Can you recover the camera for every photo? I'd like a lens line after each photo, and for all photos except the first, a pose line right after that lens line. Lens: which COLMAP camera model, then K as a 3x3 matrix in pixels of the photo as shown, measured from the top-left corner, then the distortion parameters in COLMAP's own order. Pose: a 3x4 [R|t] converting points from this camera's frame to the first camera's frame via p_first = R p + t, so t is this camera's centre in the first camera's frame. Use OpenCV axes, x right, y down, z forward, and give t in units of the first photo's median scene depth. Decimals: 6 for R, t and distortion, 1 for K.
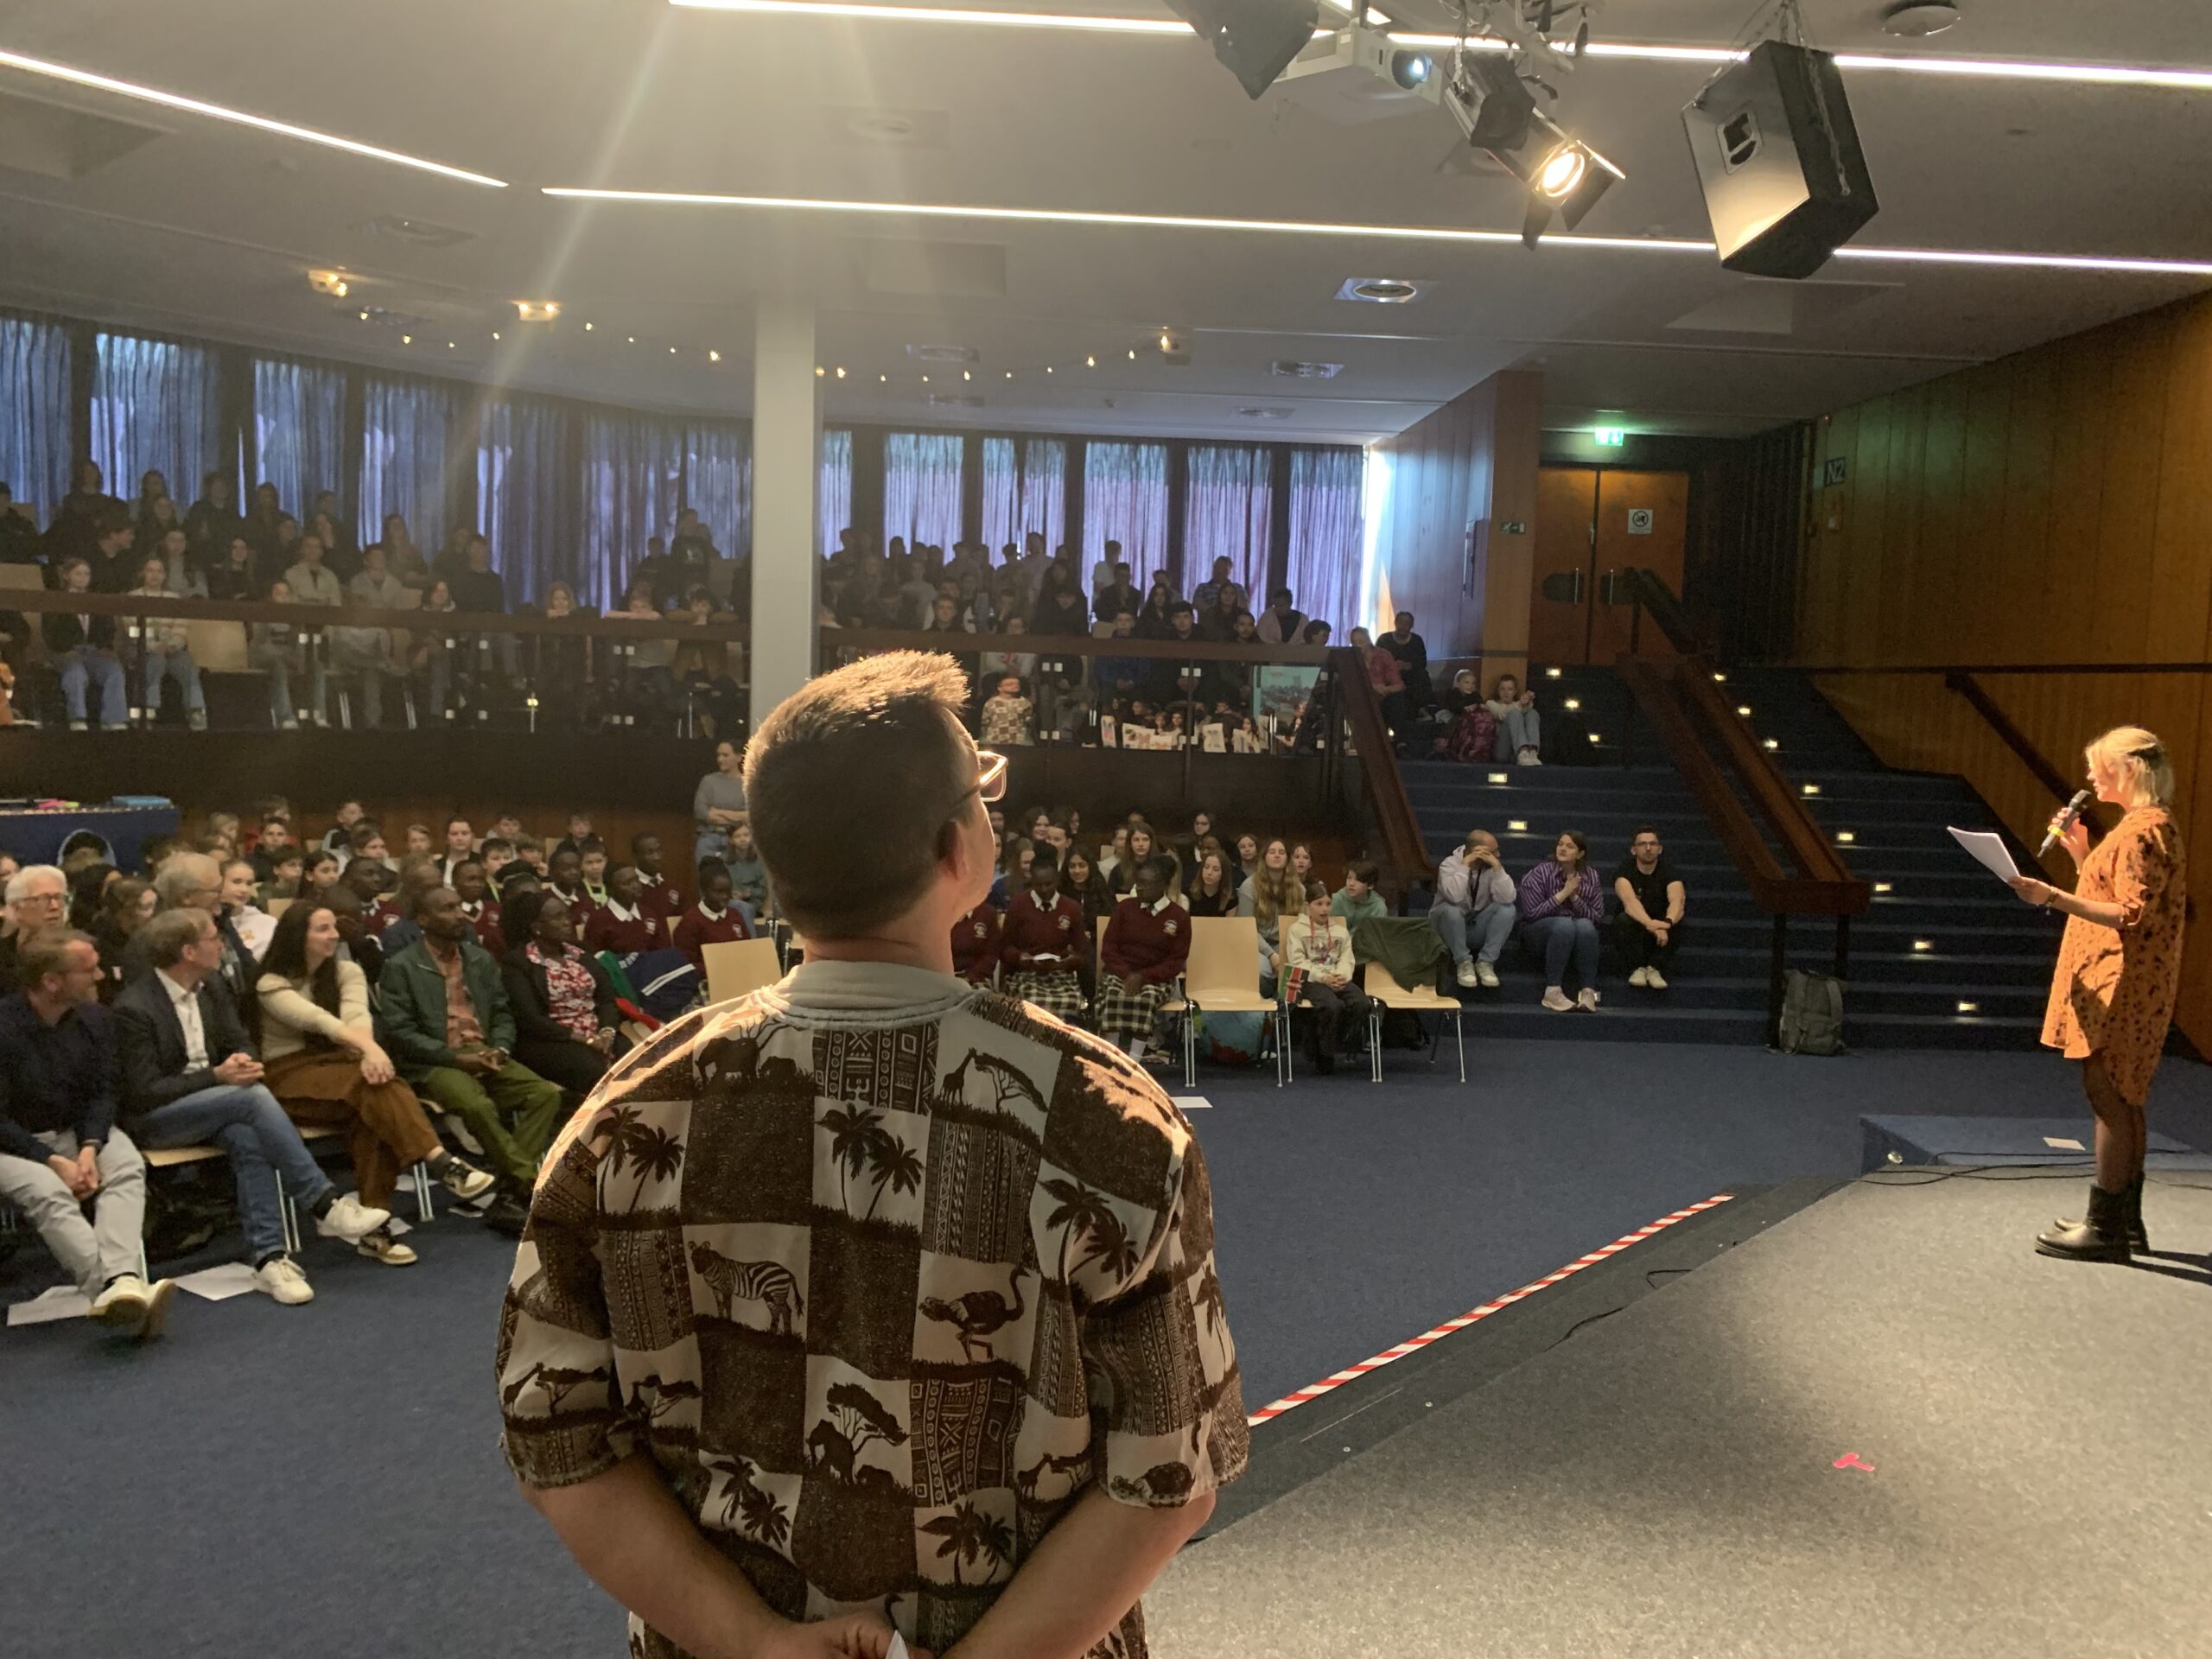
lens RADIAL K [[1660.9, 0, 1106.0], [0, 1660.9, 829.5], [0, 0, 1]] dist [0.094317, -0.217992]
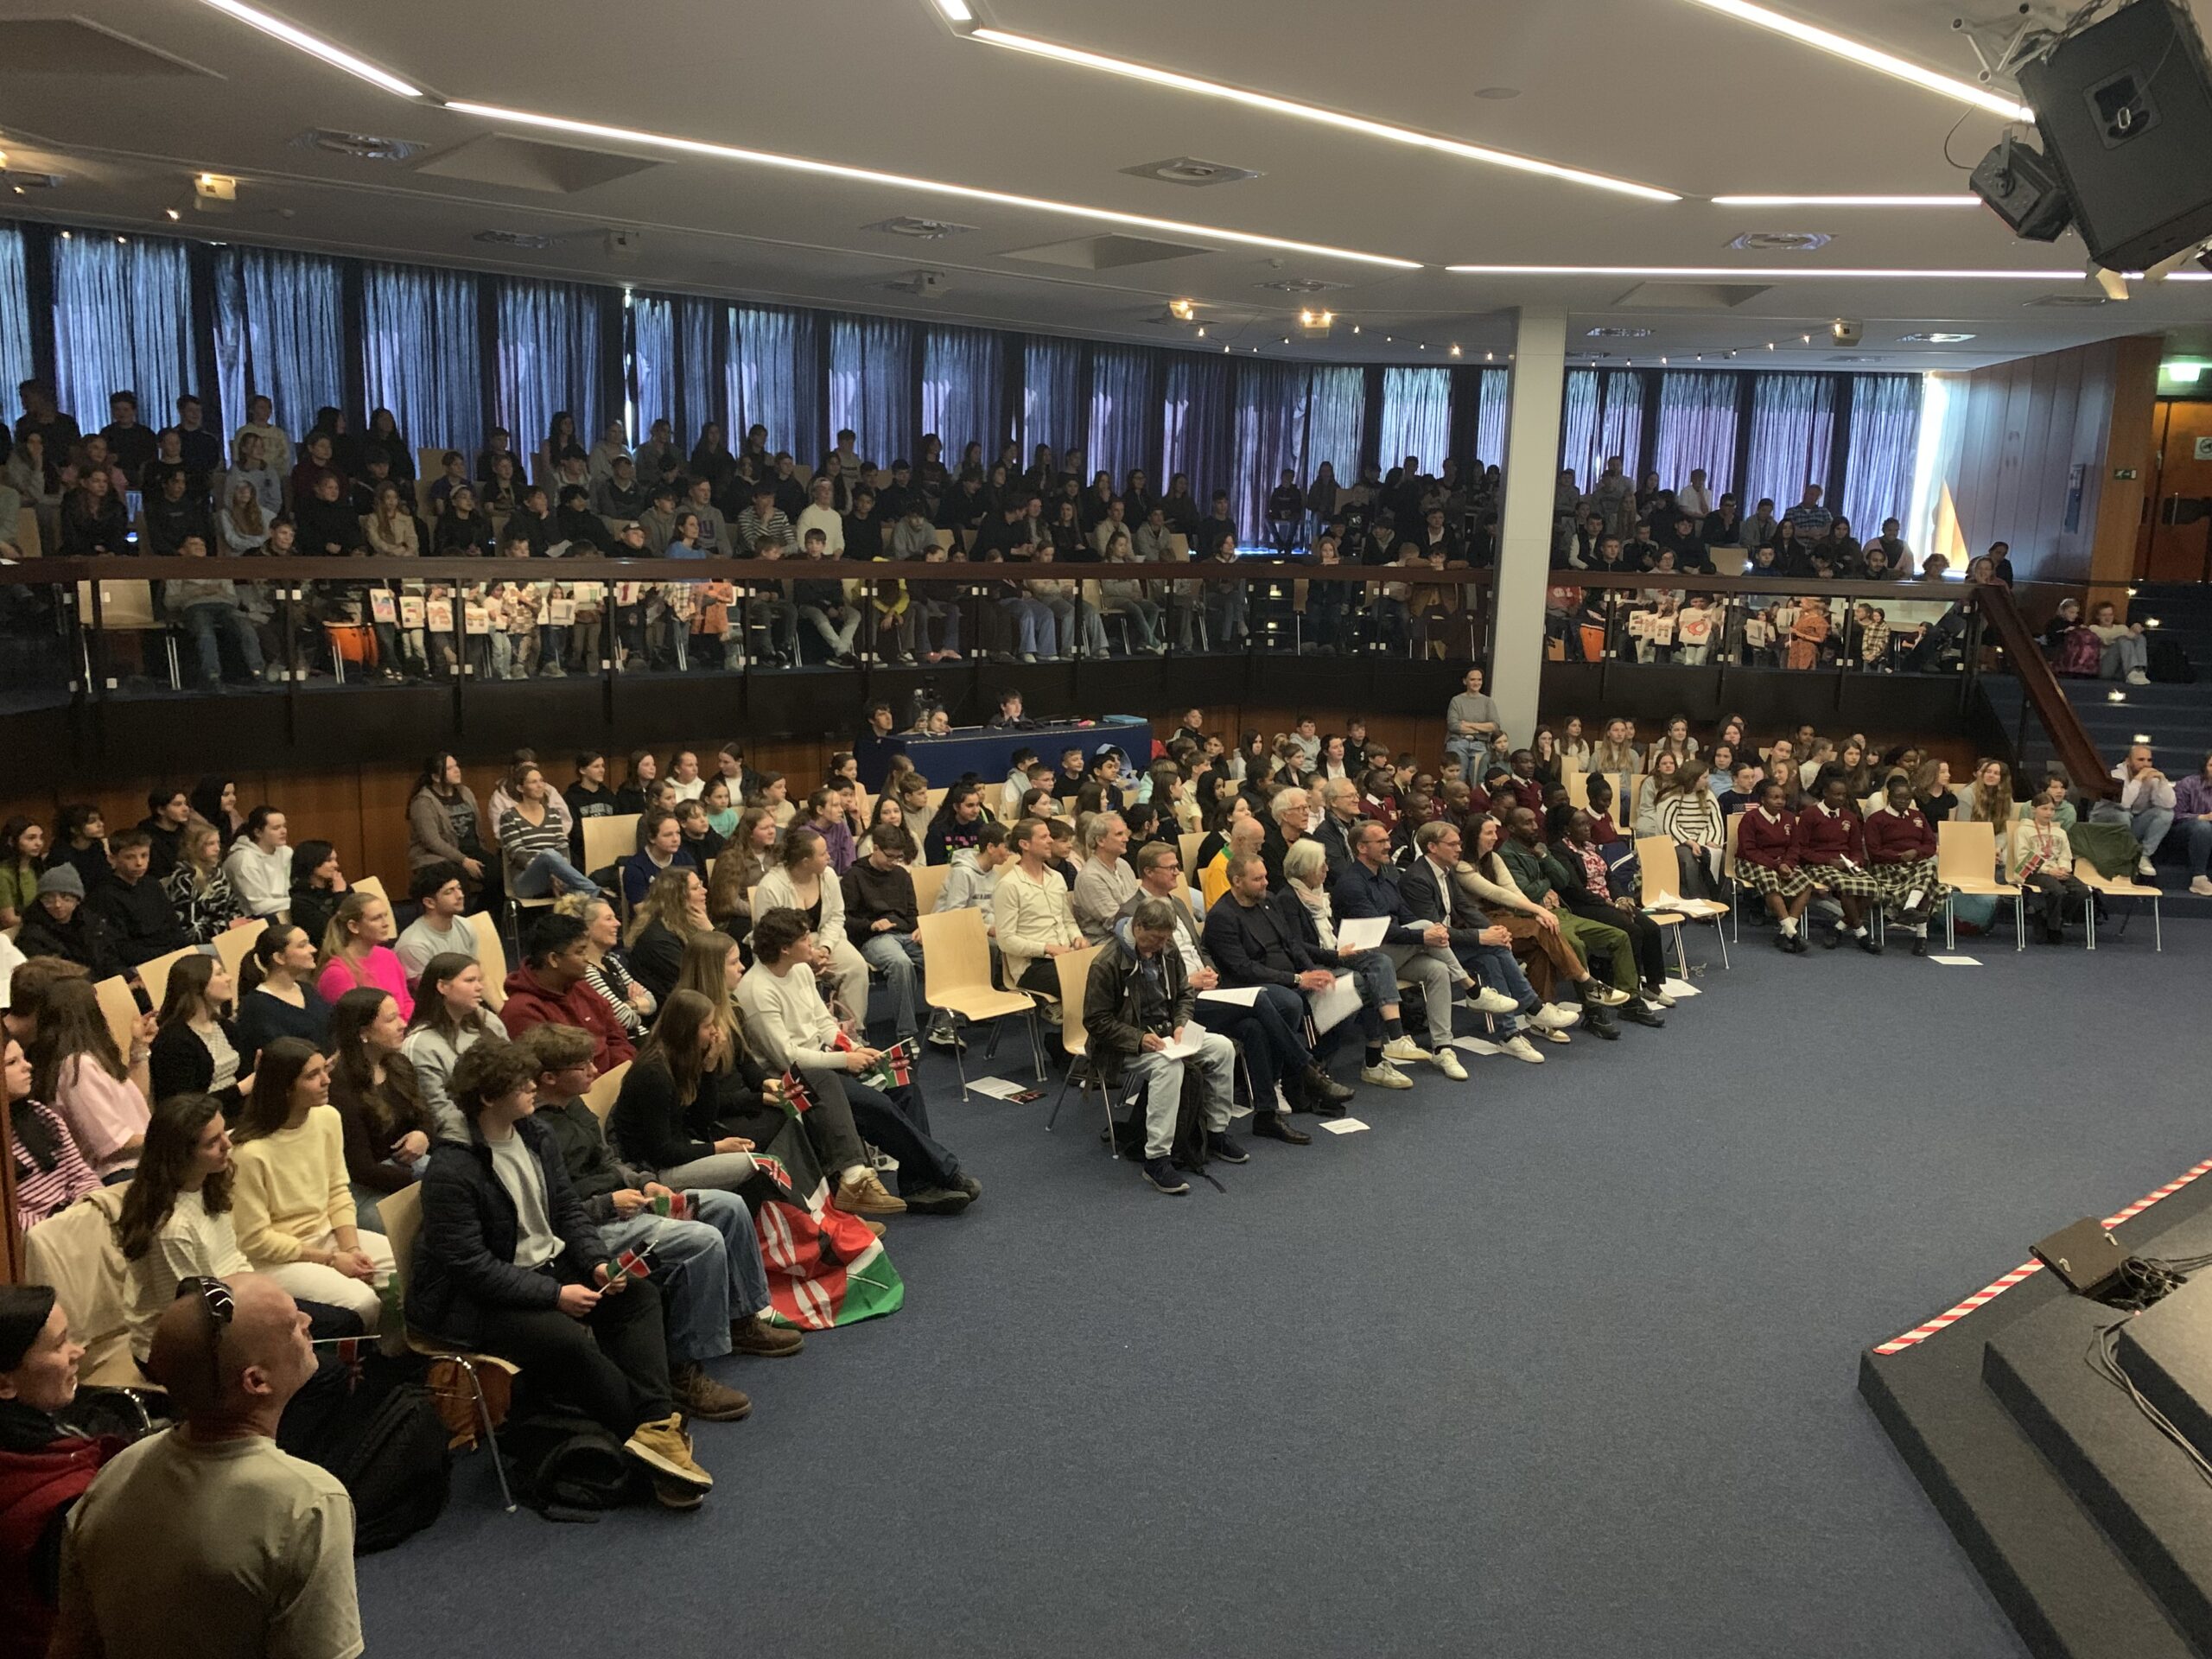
lens RADIAL K [[1705.5, 0, 1100.4], [0, 1705.5, 824.4], [0, 0, 1]] dist [0.004367, -0.004734]
pose [[0.987405, 0.019803, -0.156971, -0.281730], [-0.005809, 0.996005, 0.089114, -0.043670], [0.158109, -0.087079, 0.983575, -0.308554]]
